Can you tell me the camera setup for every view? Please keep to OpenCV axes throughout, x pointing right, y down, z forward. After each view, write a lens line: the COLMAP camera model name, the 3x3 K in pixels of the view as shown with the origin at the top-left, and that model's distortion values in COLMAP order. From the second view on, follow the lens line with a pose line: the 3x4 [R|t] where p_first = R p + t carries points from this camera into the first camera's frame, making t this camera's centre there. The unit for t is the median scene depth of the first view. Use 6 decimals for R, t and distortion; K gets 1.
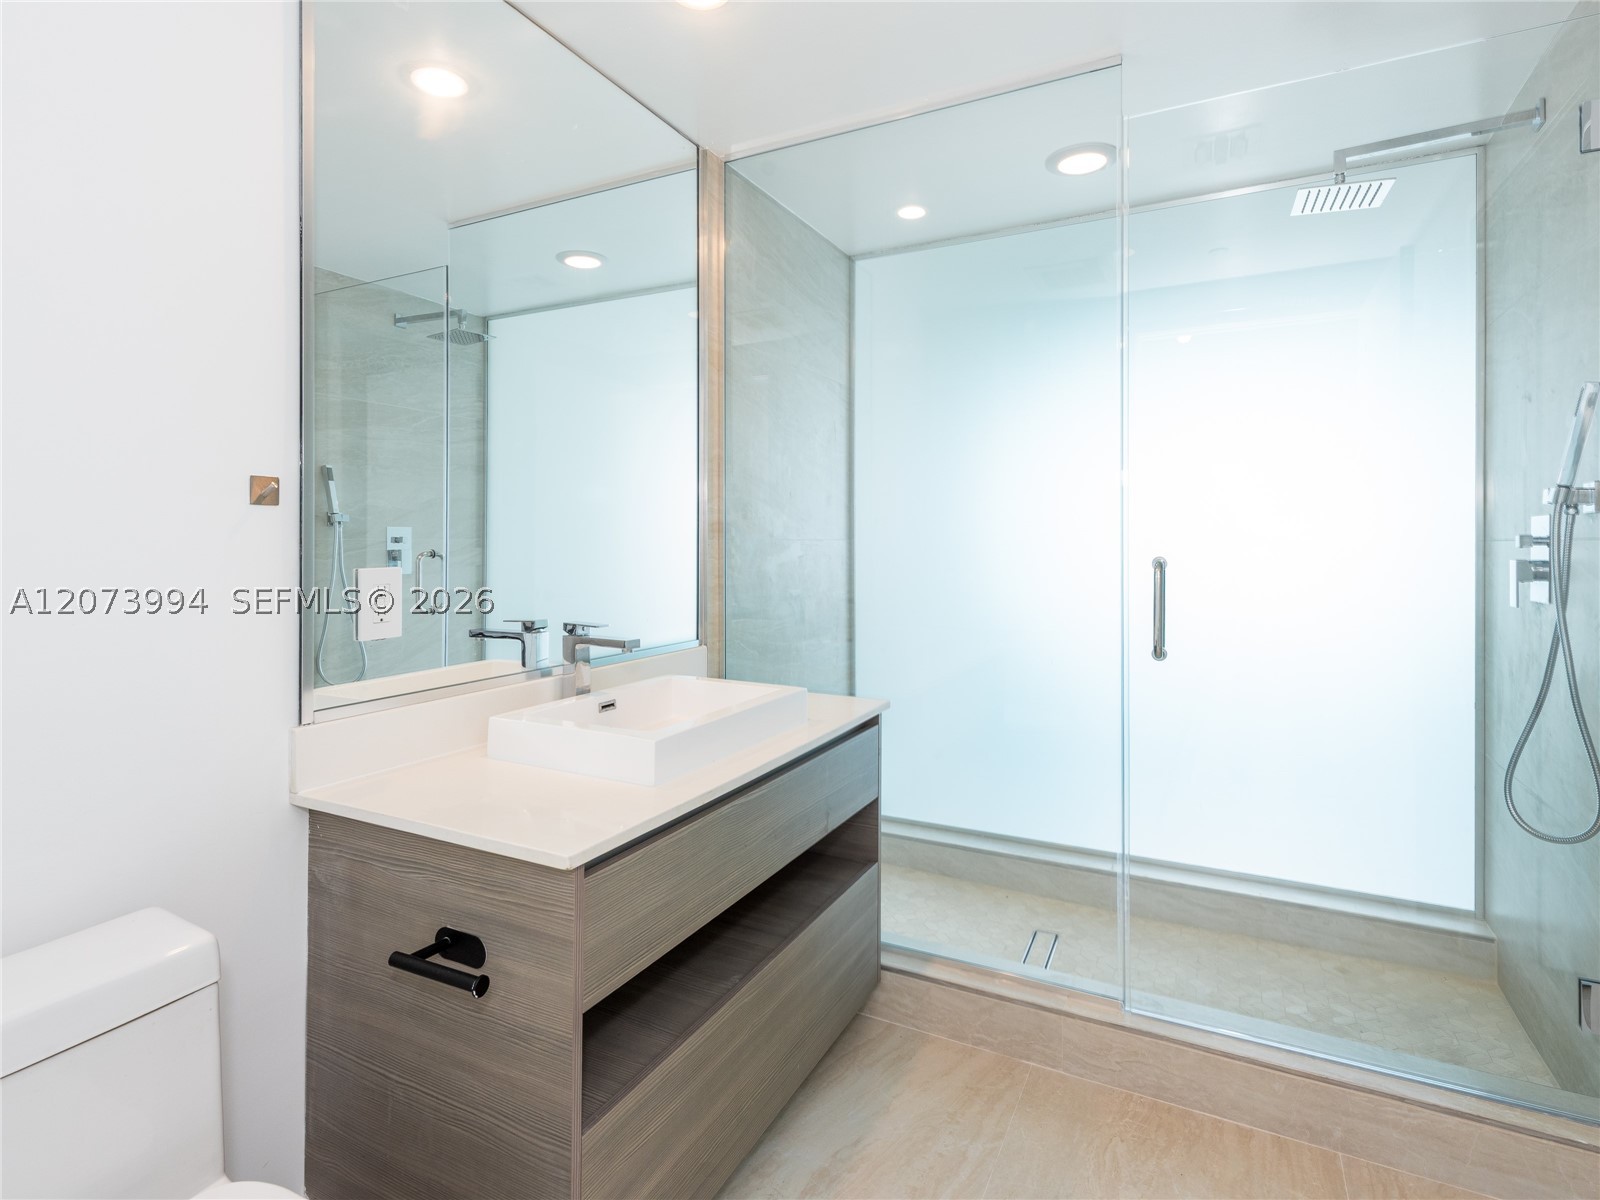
lens RADIAL K [[836.4, 0, 800.5], [0, 836.4, 540.6], [0, 0, 1]] dist [-0.003744, -0.000882]
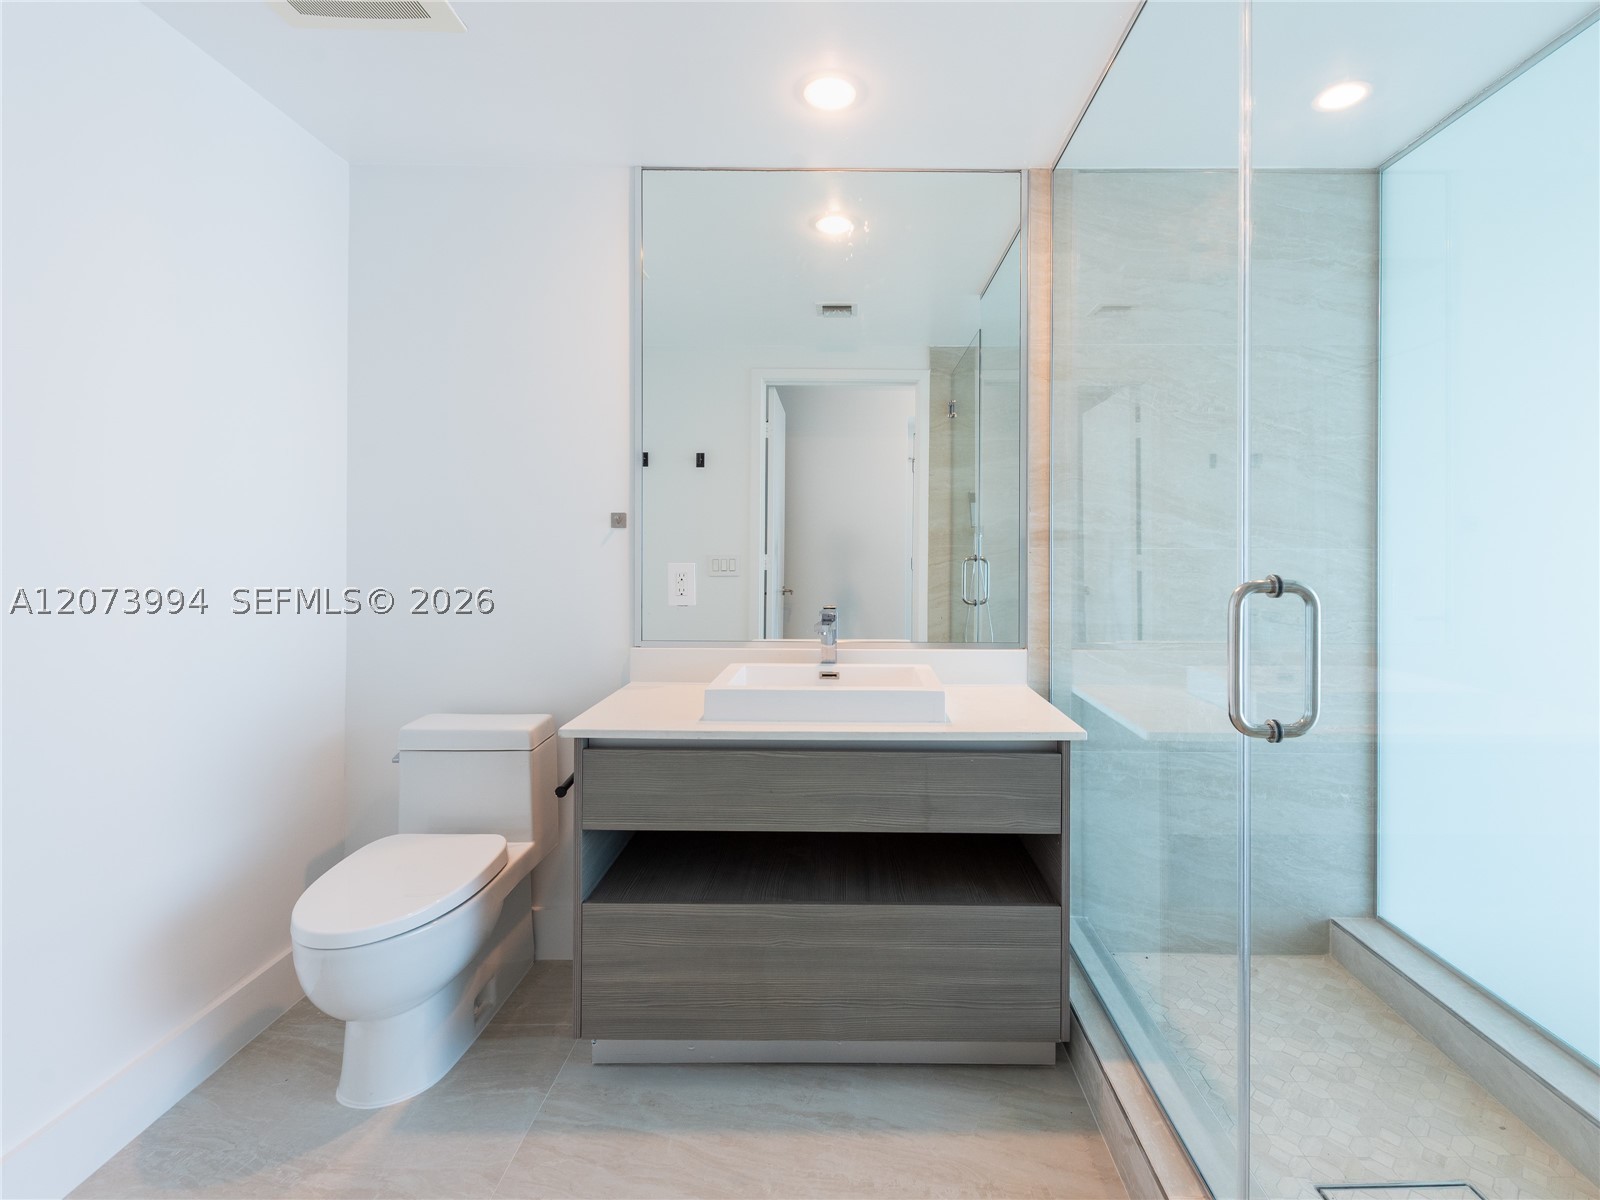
lens RADIAL K [[751.8, 0, 807.6], [0, 751.8, 555.2], [0, 0, 1]] dist [0.001718, 0.000466]
pose [[0.450591, 0.014813, -0.892608, 0.734042], [-0.007115, 0.999890, 0.013002, -0.003072], [0.892702, 0.000492, 0.450647, 0.414632]]
